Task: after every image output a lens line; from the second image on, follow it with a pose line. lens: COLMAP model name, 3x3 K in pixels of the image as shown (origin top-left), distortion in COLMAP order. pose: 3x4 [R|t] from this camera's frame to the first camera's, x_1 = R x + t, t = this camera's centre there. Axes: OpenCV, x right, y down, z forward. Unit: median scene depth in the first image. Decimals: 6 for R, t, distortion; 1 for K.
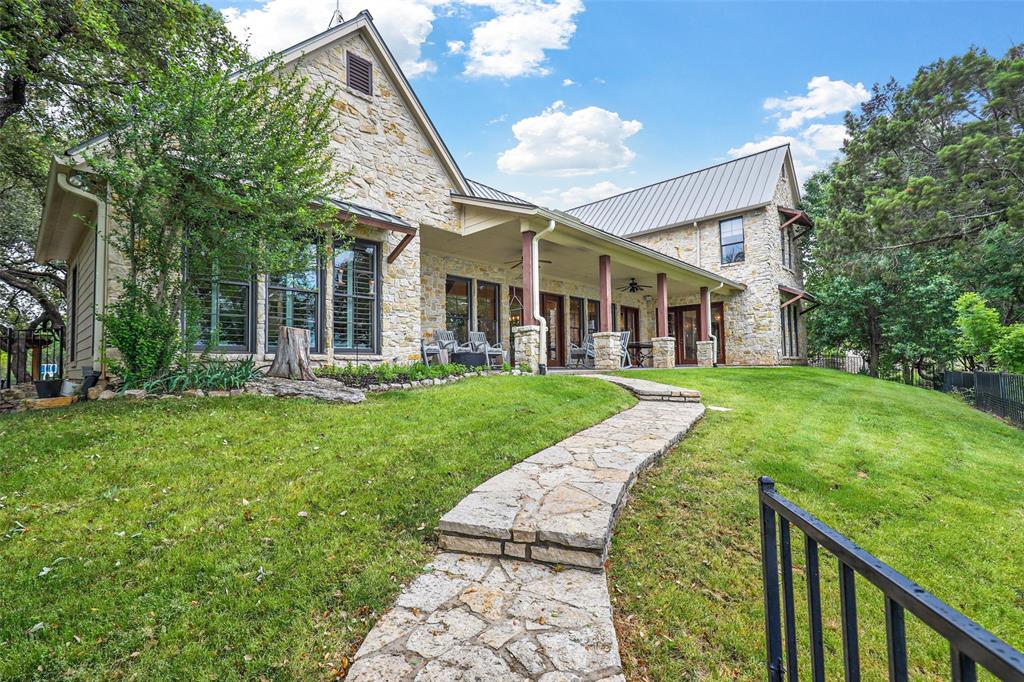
lens RADIAL K [[463.6, 0, 511.5], [0, 463.6, 342.9], [0, 0, 1]] dist [0.000498, -0.002380]
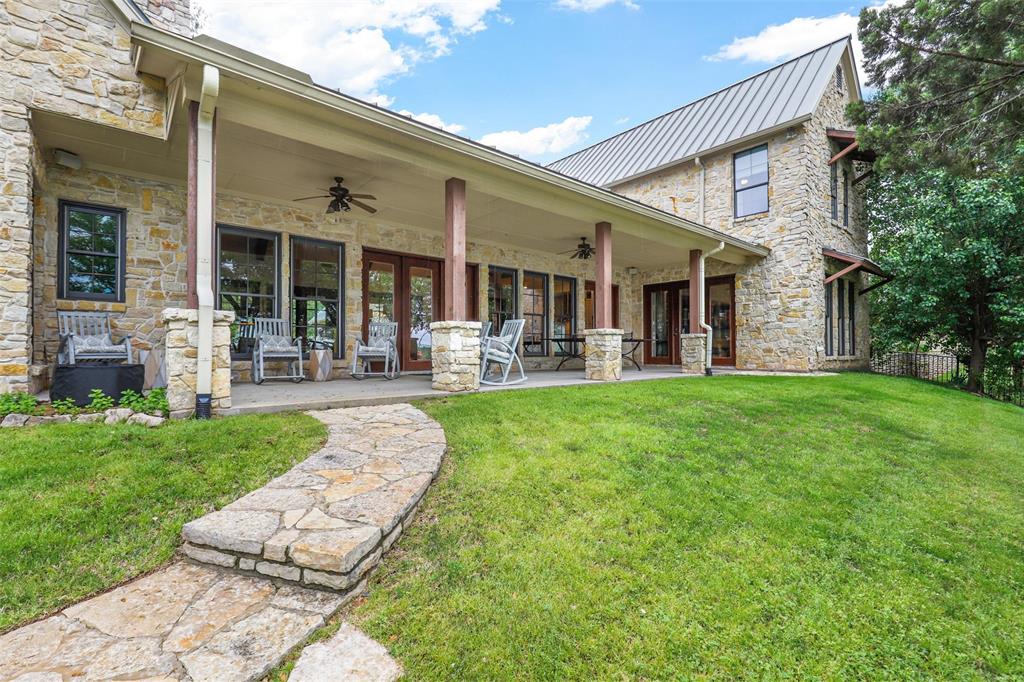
lens RADIAL K [[463.6, 0, 512.8], [0, 463.6, 344.5], [0, 0, 1]] dist [0.000498, -0.002380]
pose [[0.994178, 0.011762, -0.107105, 0.211447], [-0.007637, 0.999216, 0.038841, -0.010878], [0.107477, -0.037796, 0.993489, 0.295297]]
